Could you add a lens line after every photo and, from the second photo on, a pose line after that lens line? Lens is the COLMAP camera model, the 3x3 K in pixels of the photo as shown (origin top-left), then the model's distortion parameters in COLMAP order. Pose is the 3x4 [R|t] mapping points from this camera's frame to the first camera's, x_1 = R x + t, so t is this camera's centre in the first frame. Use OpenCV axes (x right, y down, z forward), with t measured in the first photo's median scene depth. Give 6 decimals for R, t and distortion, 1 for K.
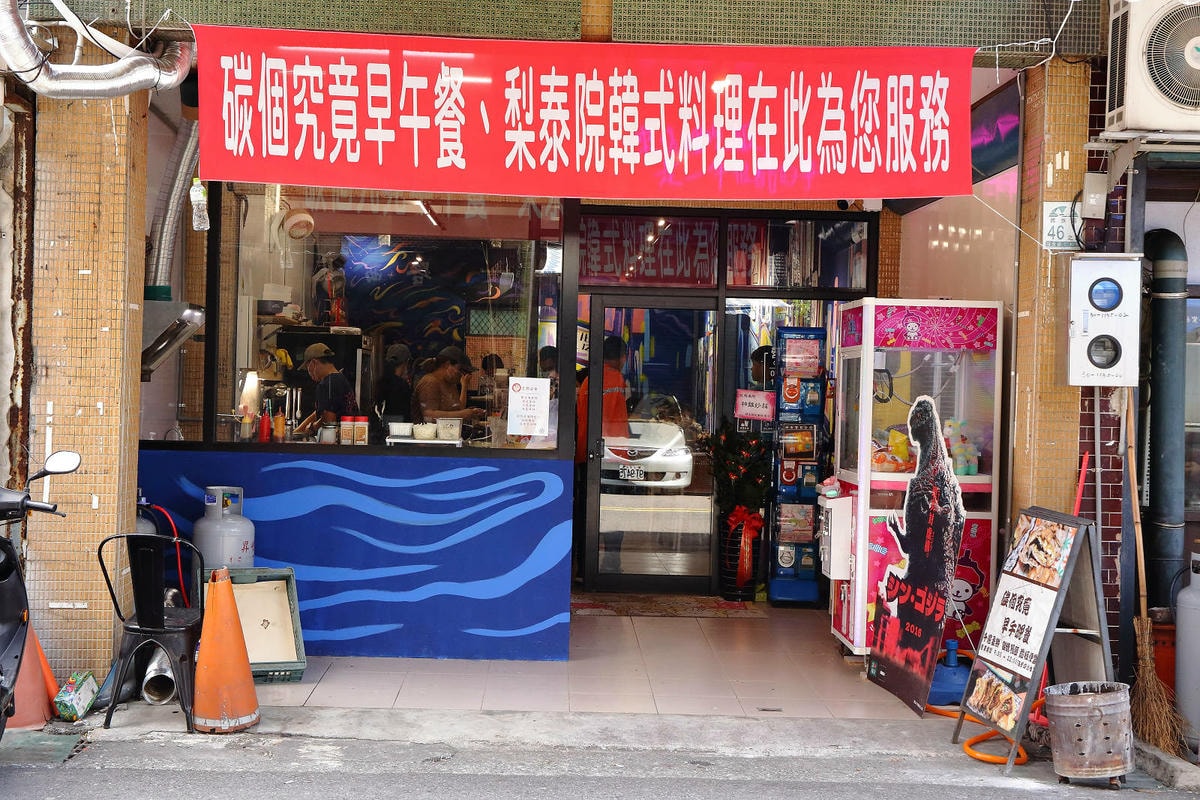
lens RADIAL K [[1924.3, 0, 597.1], [0, 1924.3, 401.5], [0, 0, 1]] dist [0.187492, 0.000000]
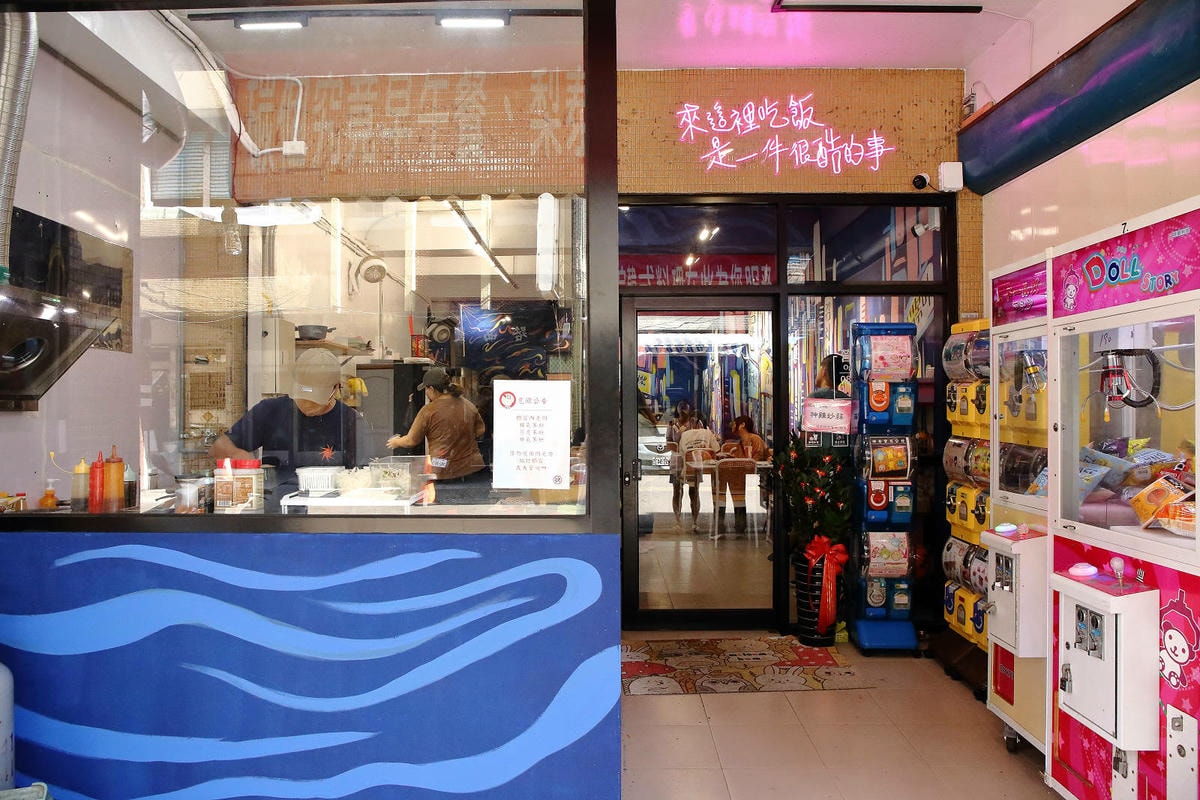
lens RADIAL K [[828.2, 0, 595.6], [0, 828.2, 400.4], [0, 0, 1]] dist [-0.013579, -0.001728]
pose [[0.998578, -0.032777, -0.042054, -0.008854], [0.032079, 0.999338, -0.017165, -0.002799], [0.042589, 0.015792, 0.998968, 0.884123]]
